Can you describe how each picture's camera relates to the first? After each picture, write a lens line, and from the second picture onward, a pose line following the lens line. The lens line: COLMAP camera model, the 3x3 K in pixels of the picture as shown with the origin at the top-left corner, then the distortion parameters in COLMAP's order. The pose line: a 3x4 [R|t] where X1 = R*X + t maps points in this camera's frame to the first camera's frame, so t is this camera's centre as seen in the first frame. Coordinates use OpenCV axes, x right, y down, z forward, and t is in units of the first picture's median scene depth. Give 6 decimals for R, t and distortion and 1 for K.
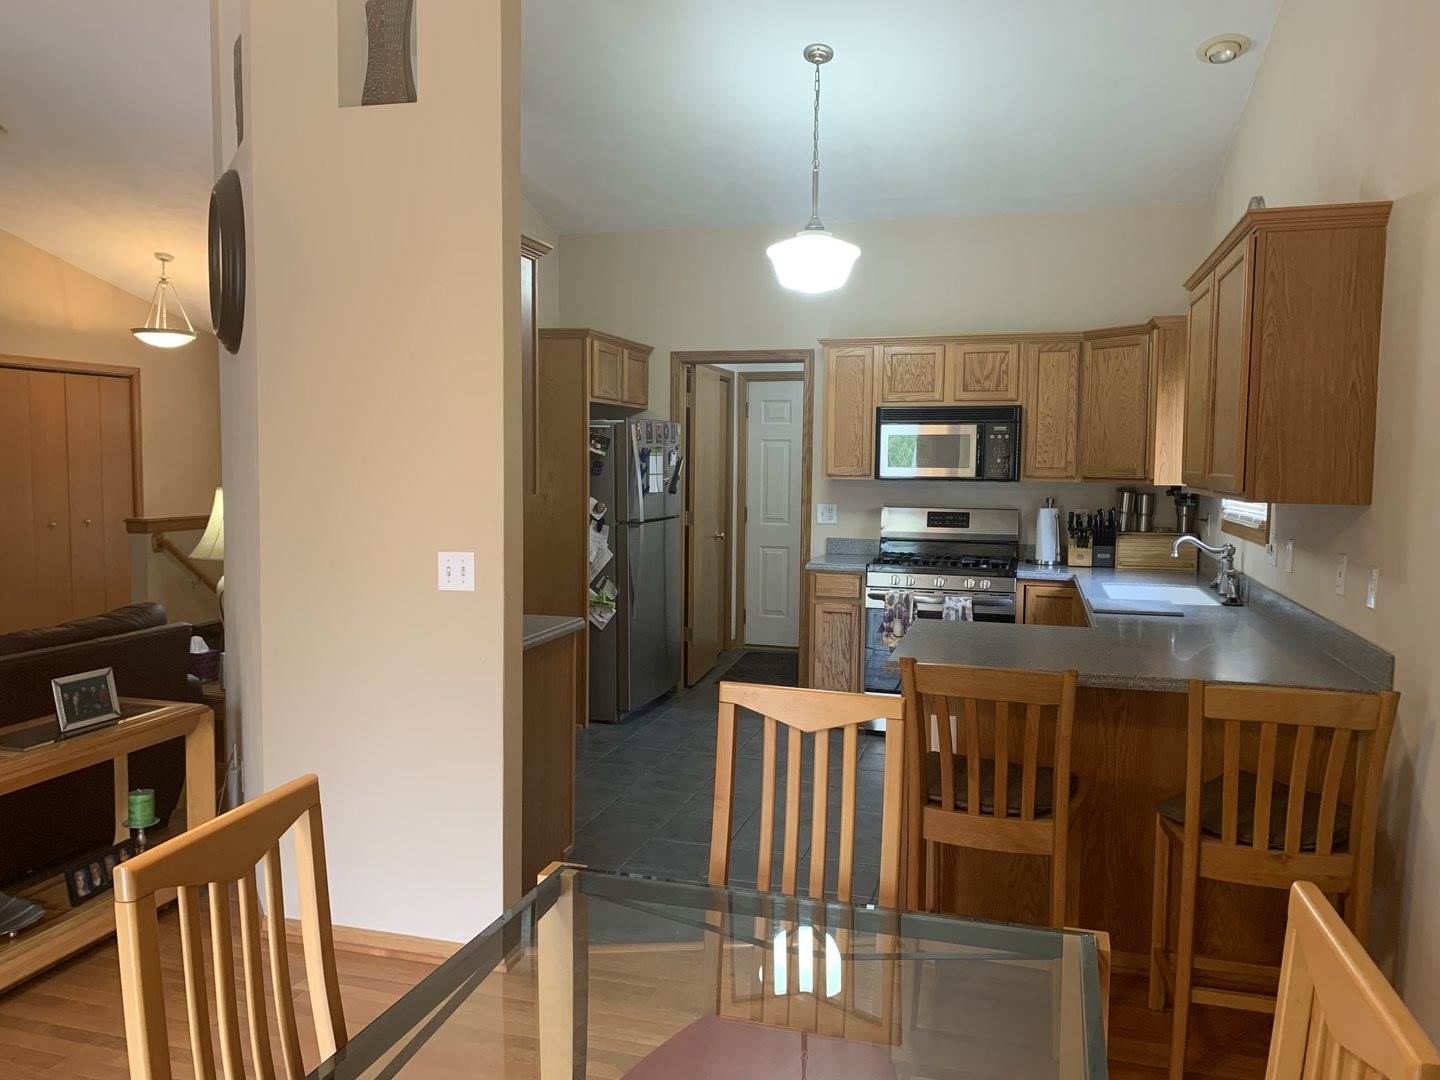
lens RADIAL K [[1085.8, 0, 718.5], [0, 1085.8, 542.1], [0, 0, 1]] dist [0.039331, -0.053243]
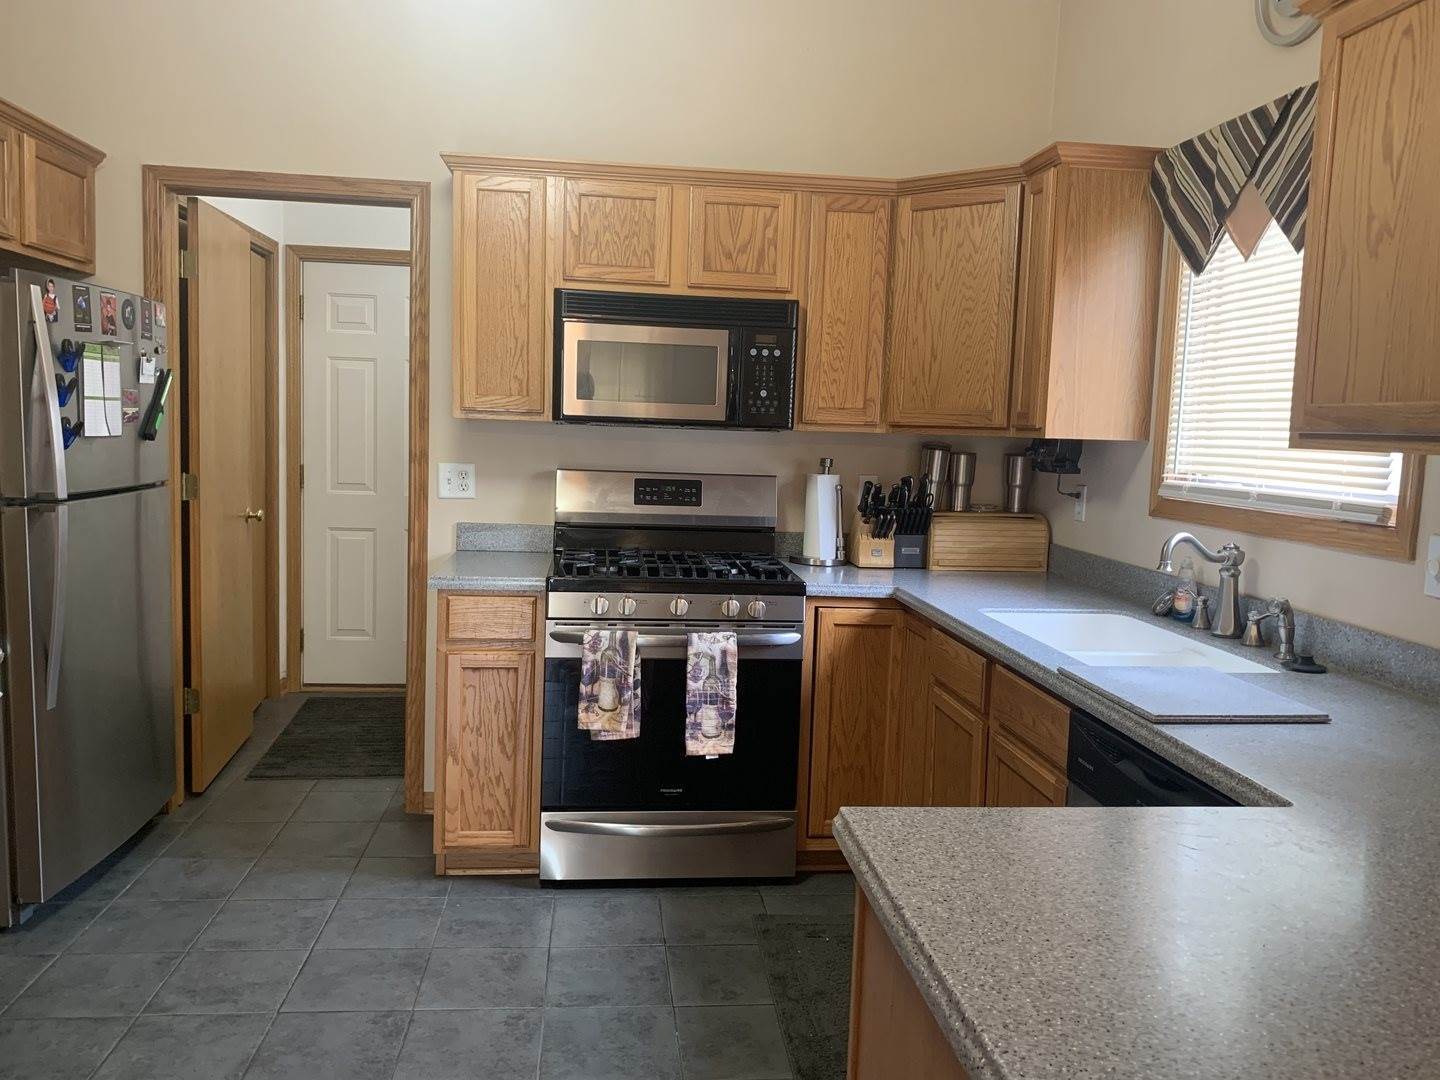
lens RADIAL K [[1085.8, 0, 710.5], [0, 1085.8, 534.0], [0, 0, 1]] dist [0.039331, -0.053243]
pose [[0.927060, -0.014544, 0.374631, 0.010351], [0.002814, 0.999489, 0.031839, -0.017136], [-0.374903, -0.028463, 0.926627, 0.457347]]
